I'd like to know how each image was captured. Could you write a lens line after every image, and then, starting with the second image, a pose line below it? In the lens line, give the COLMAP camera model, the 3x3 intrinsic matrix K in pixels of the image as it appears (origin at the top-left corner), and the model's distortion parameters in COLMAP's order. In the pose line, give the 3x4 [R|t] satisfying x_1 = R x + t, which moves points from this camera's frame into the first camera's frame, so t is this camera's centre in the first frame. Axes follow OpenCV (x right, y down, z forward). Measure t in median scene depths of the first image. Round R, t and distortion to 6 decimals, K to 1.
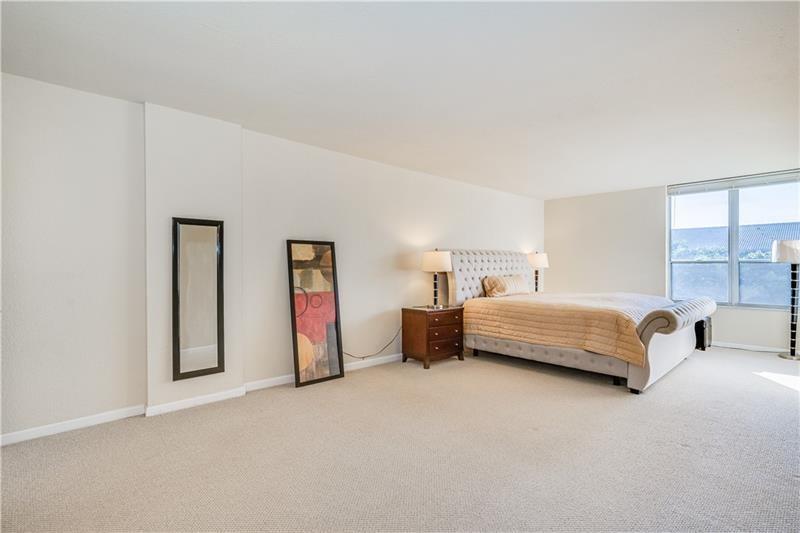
lens RADIAL K [[403.2, 0, 414.2], [0, 403.2, 264.7], [0, 0, 1]] dist [0.000484, 0.000218]
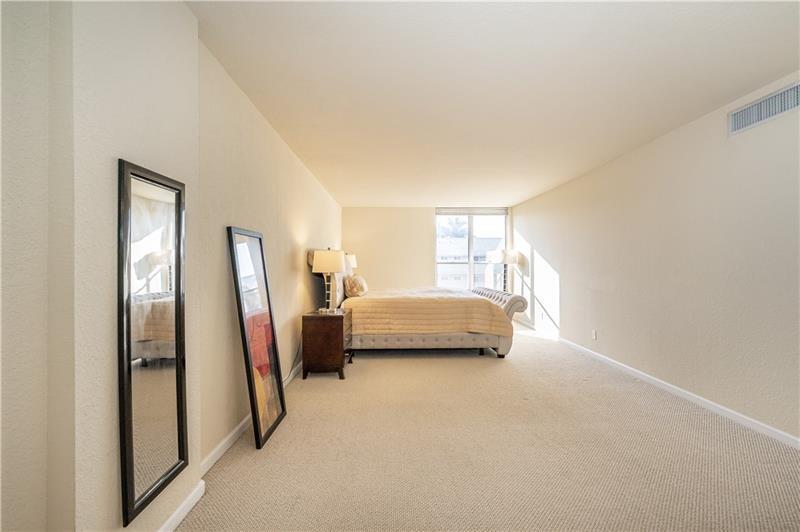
lens RADIAL K [[358.8, 0, 404.2], [0, 358.8, 264.6], [0, 0, 1]] dist [0.000128, 0.000143]
pose [[0.663049, -0.000917, 0.748575, -0.498186], [0.002780, 0.999995, -0.001237, 0.000583], [-0.748571, 0.002902, 0.663049, 0.365089]]
